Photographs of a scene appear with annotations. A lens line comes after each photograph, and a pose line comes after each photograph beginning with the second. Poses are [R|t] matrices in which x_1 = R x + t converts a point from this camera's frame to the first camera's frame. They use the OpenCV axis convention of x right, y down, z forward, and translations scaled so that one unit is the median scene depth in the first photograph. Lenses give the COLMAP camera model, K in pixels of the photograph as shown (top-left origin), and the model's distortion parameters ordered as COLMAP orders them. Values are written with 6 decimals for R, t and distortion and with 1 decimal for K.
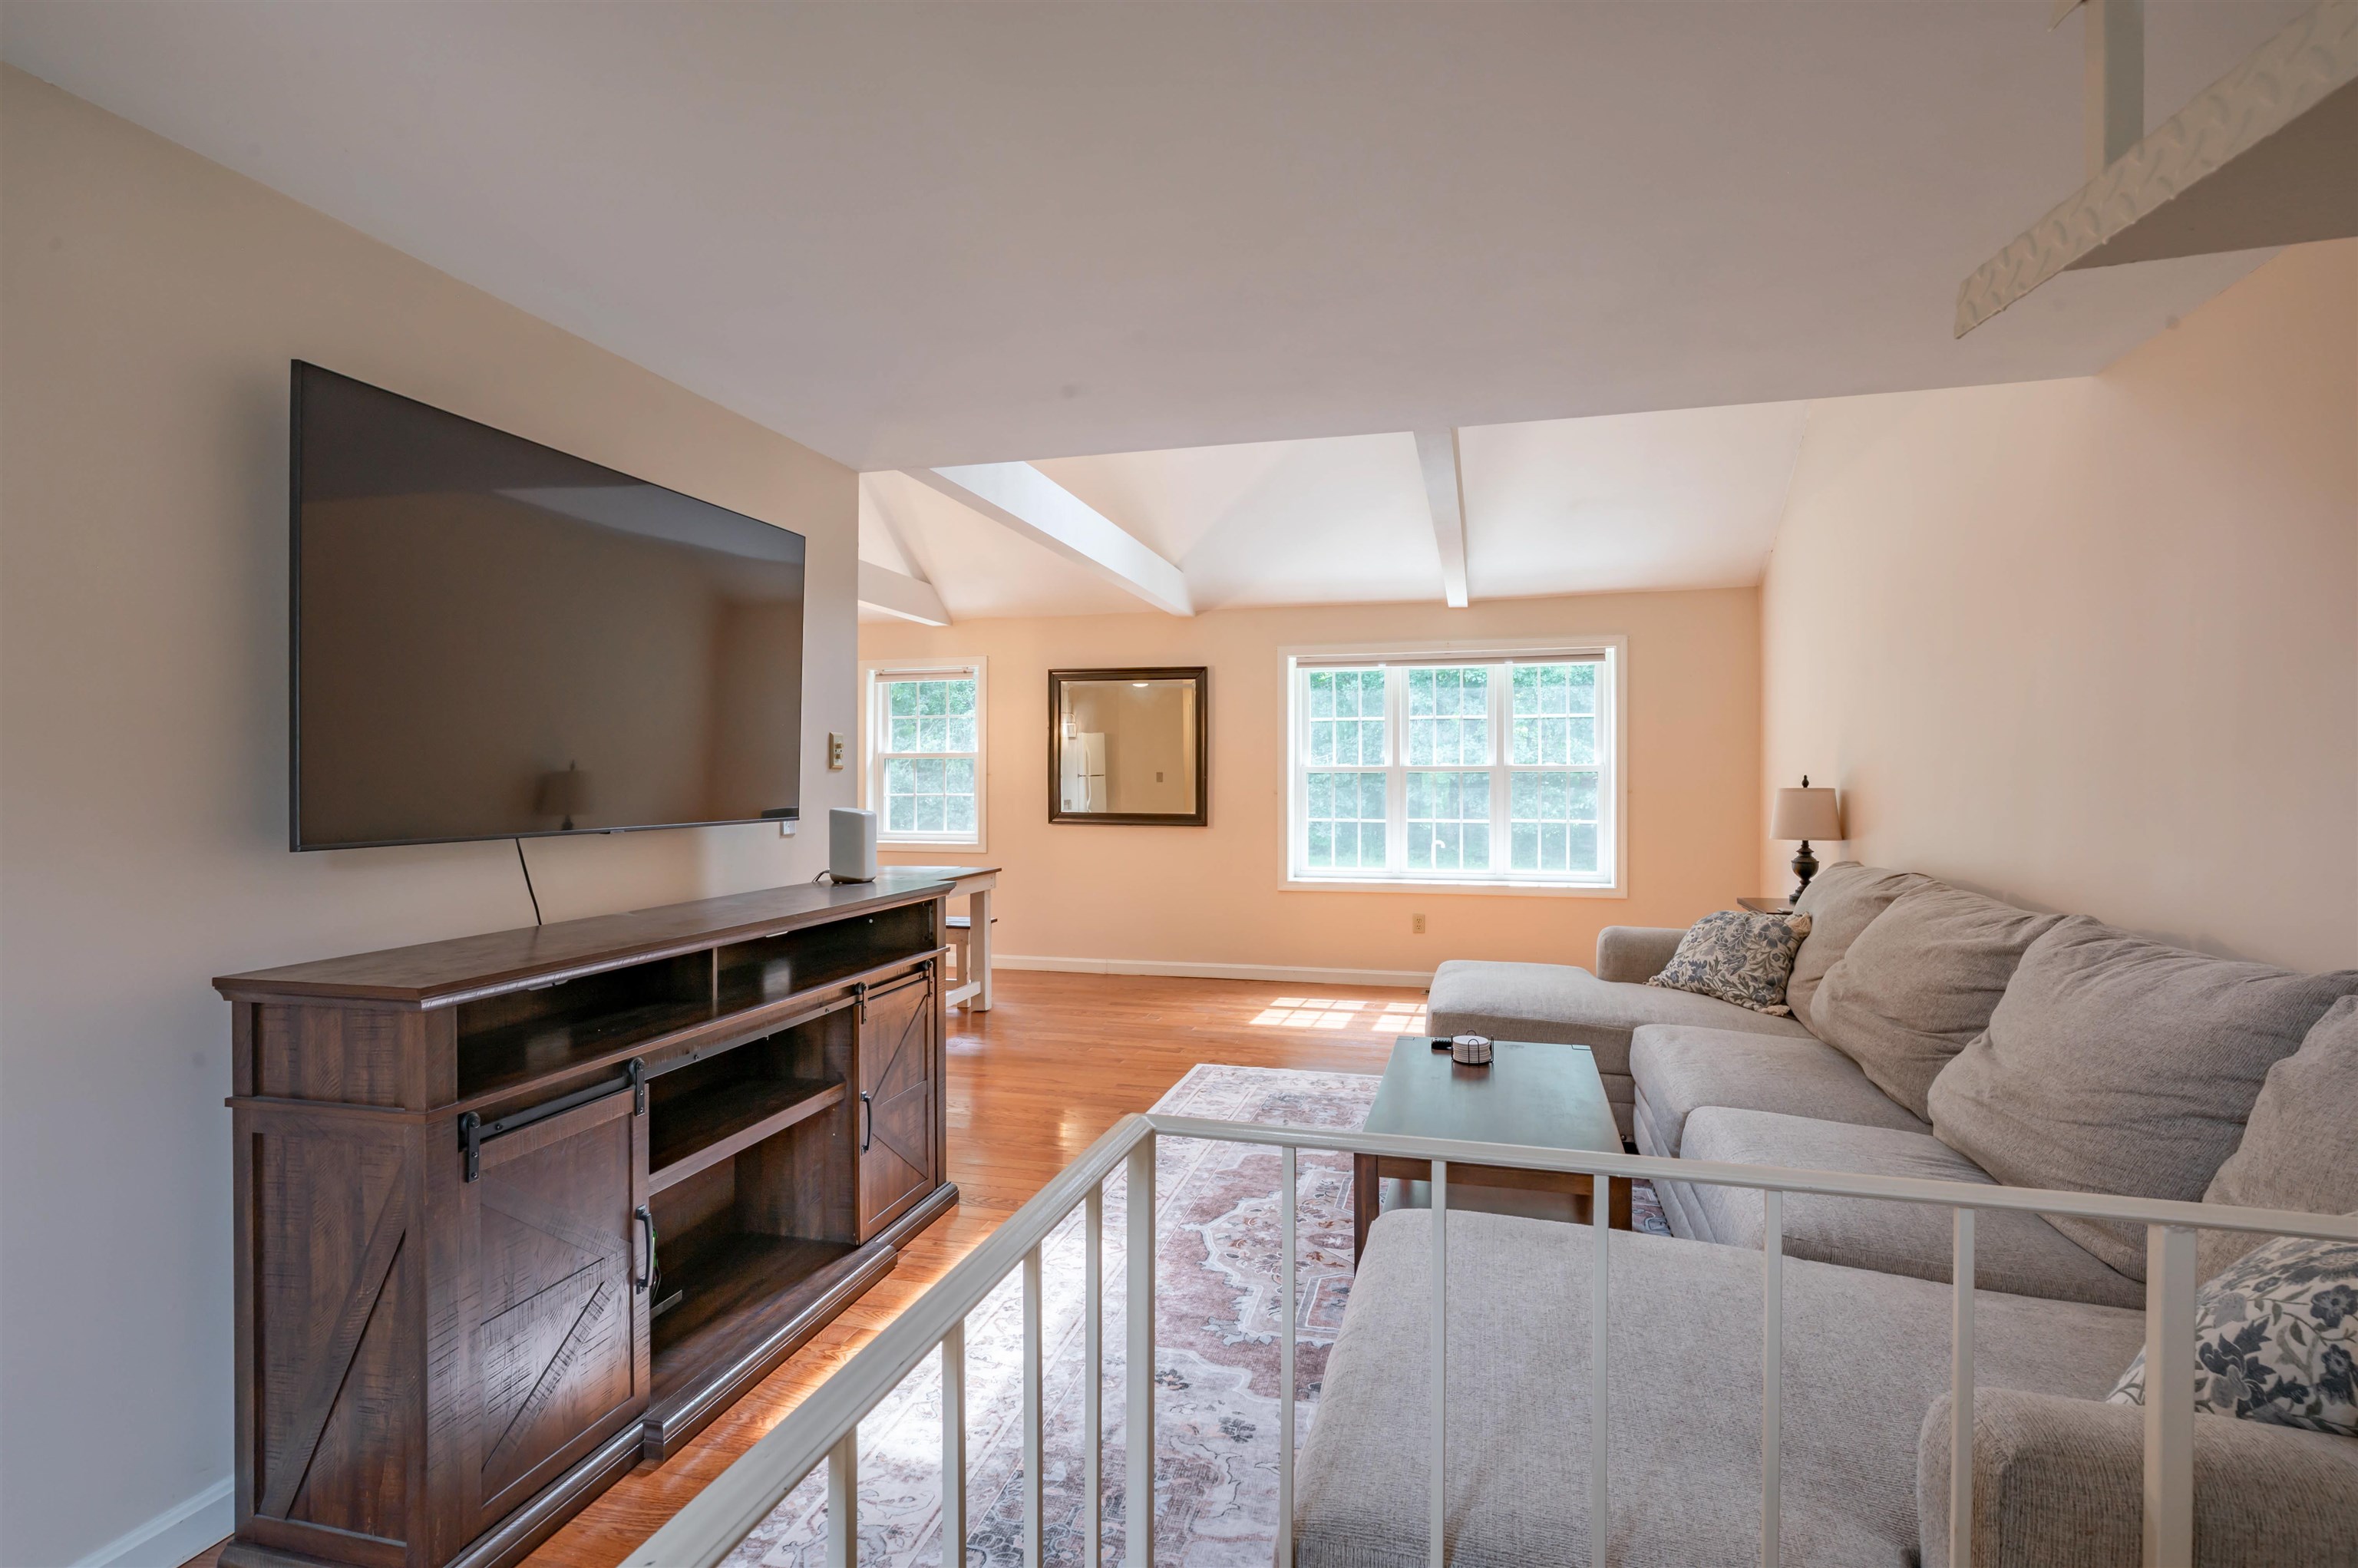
lens RADIAL K [[1147.9, 0, 1201.7], [0, 1147.9, 777.9], [0, 0, 1]] dist [0.000881, 0.001520]
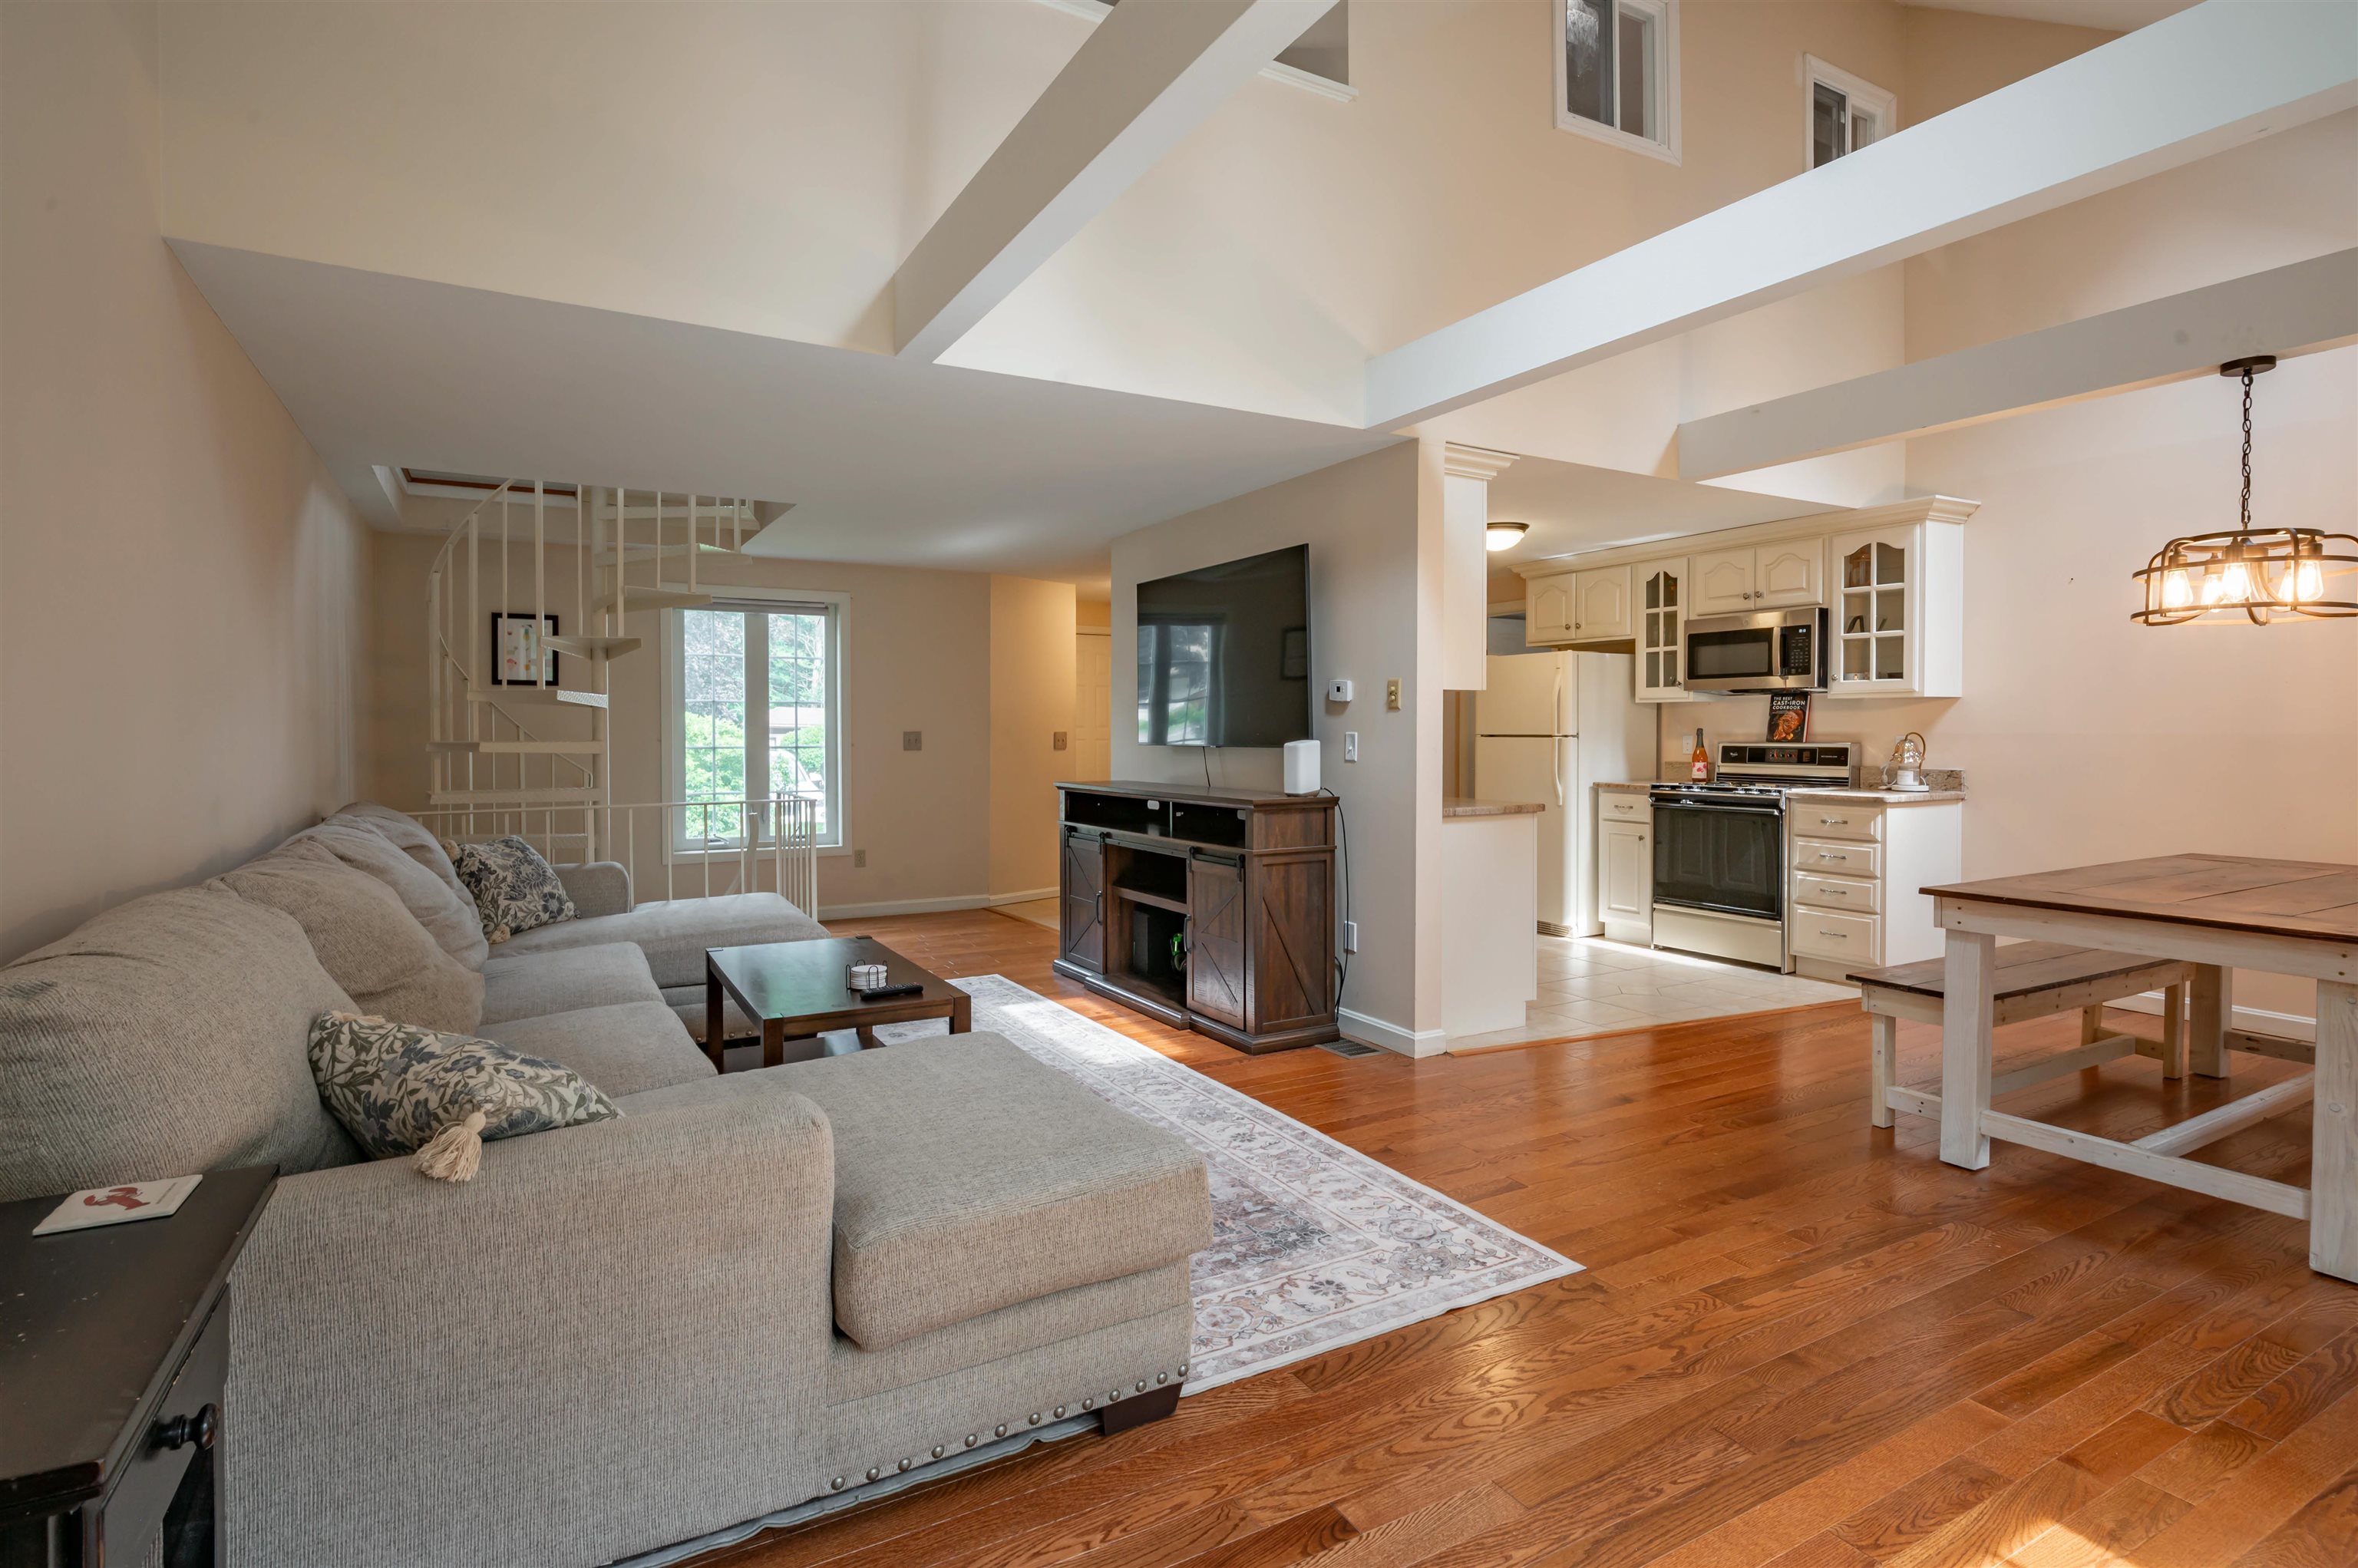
lens RADIAL K [[1147.9, 0, 1165.5], [0, 1147.9, 751.9], [0, 0, 1]] dist [0.000881, 0.001520]
pose [[-0.726053, 0.014023, -0.687496, 0.511538], [0.002726, 0.999843, 0.017515, 0.010612], [0.687634, 0.010843, -0.725977, 1.320662]]
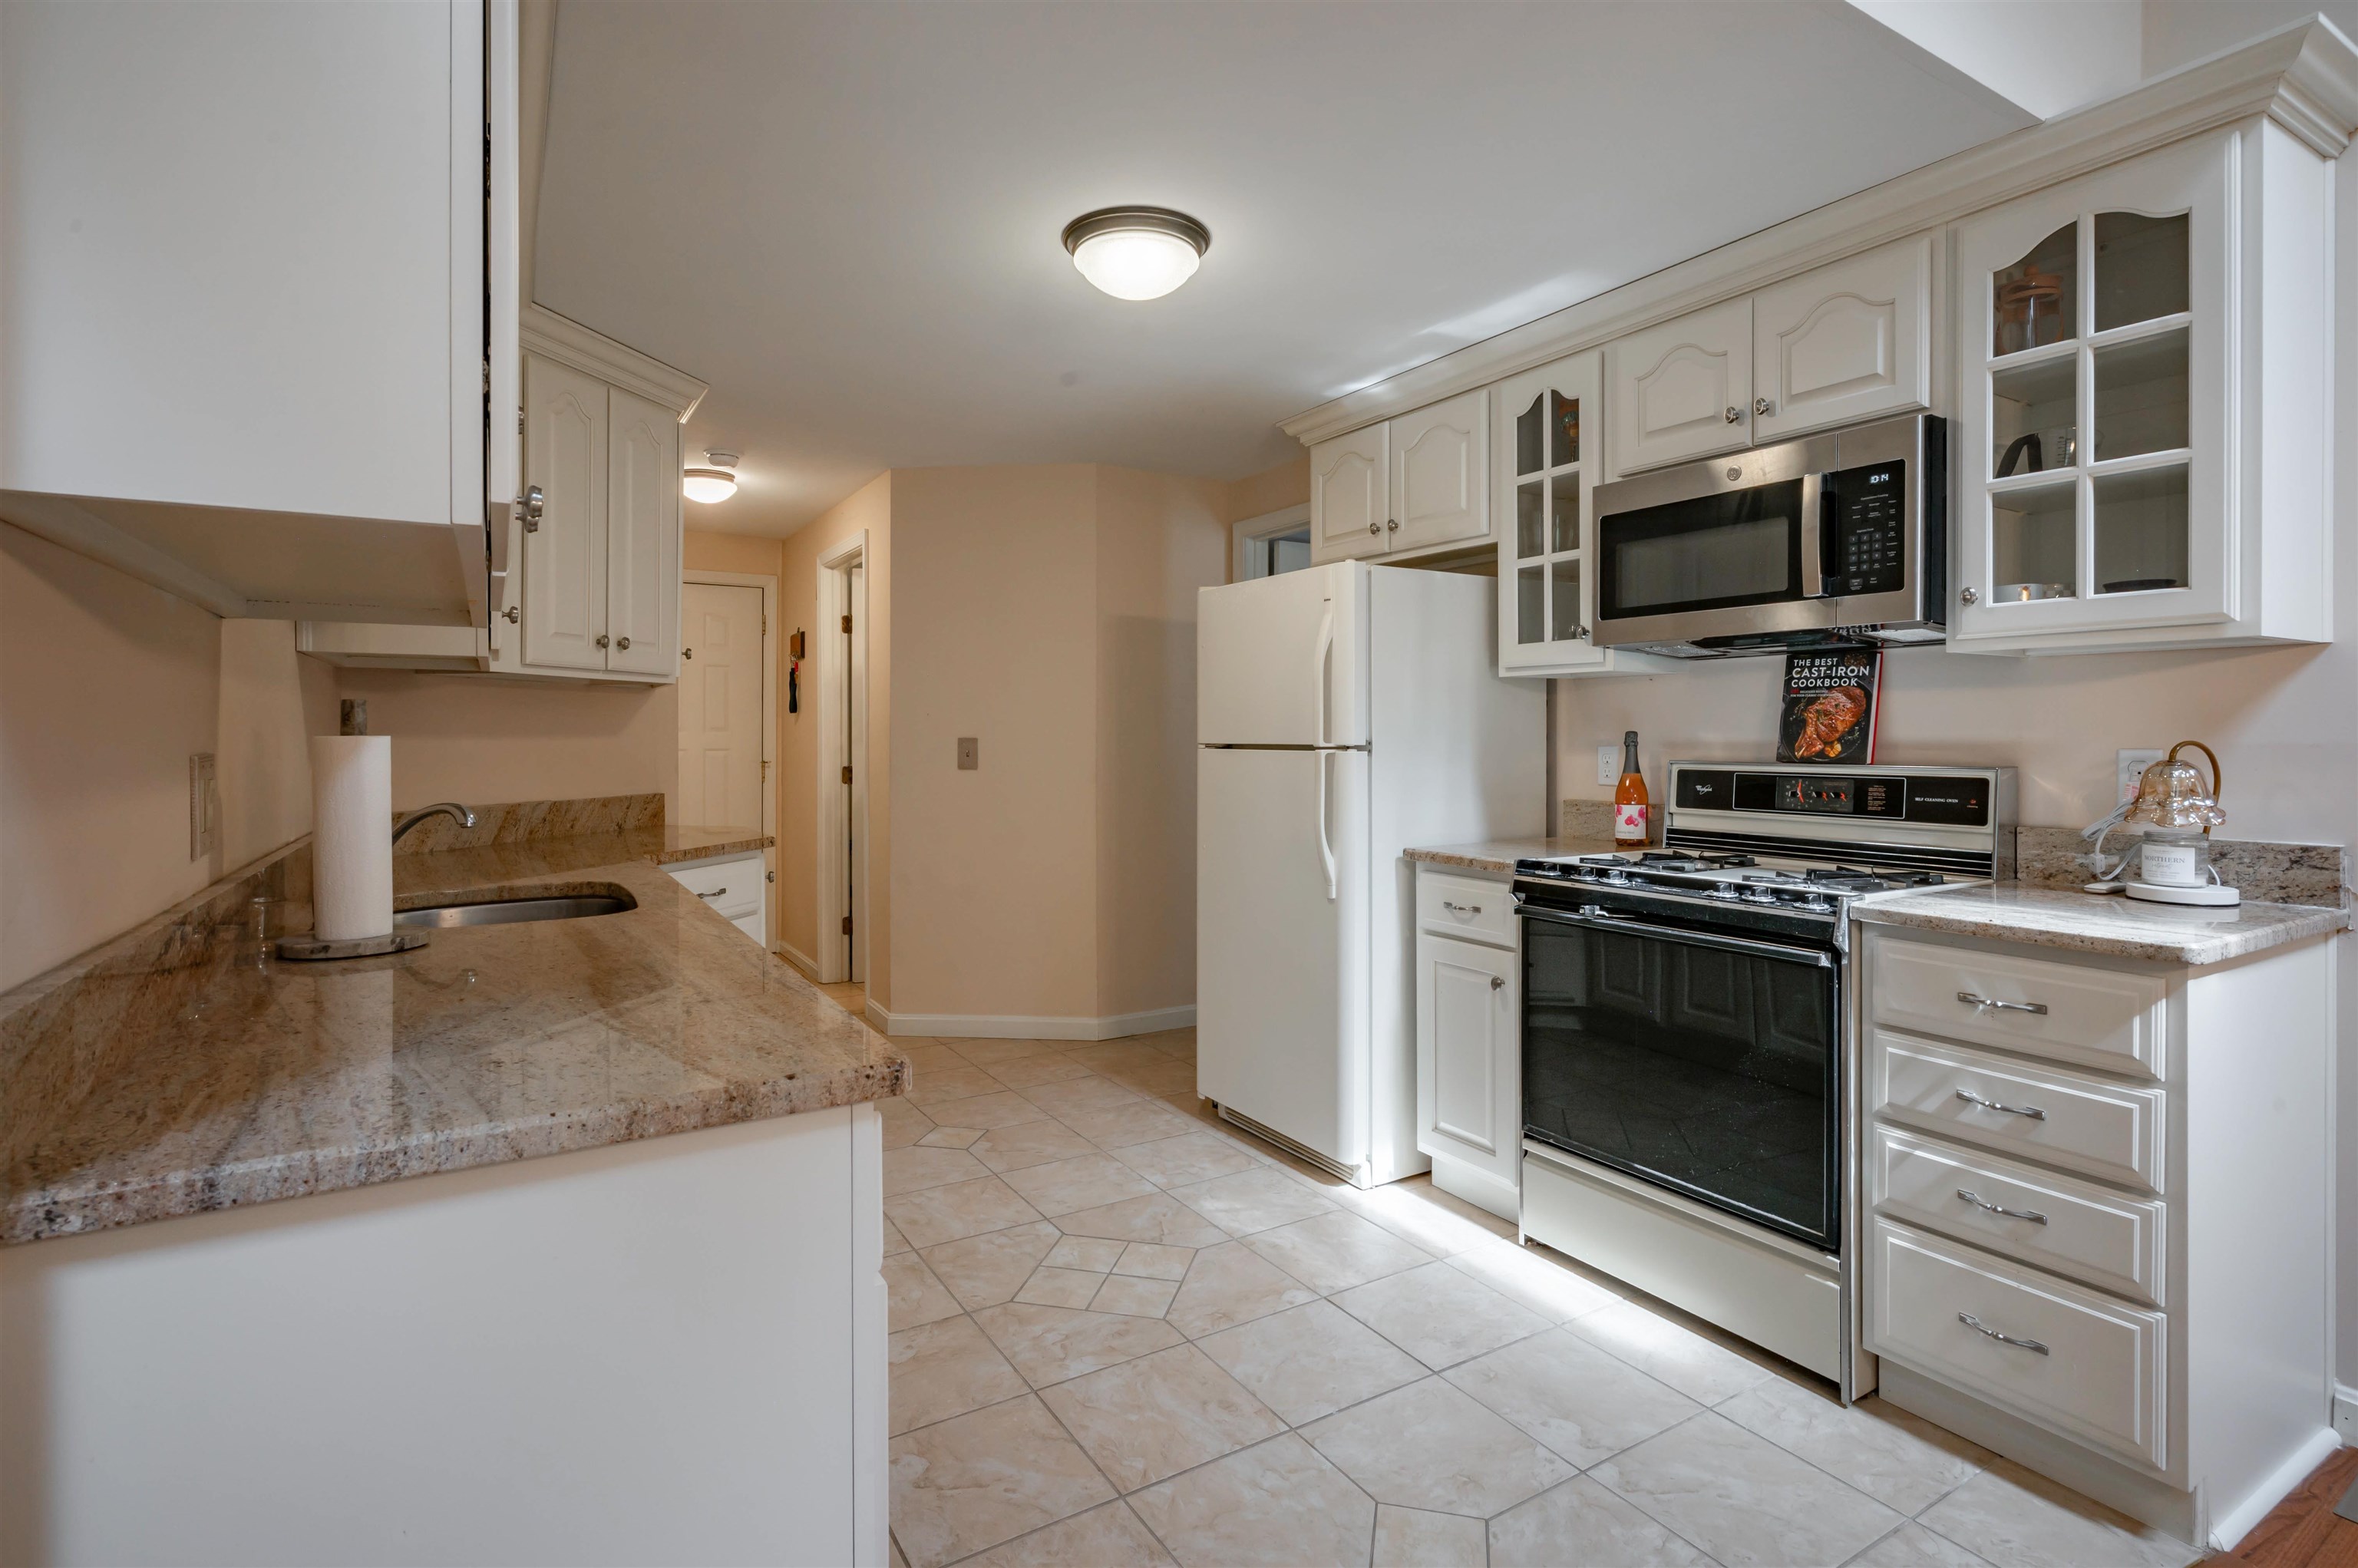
lens RADIAL K [[1147.9, 0, 1178.5], [0, 1147.9, 742.4], [0, 0, 1]] dist [0.000881, 0.001520]
pose [[-0.697235, 0.003706, -0.716833, -0.286273], [0.001811, 0.999993, 0.003409, 0.011699], [0.716840, 0.001079, -0.697237, 1.019151]]
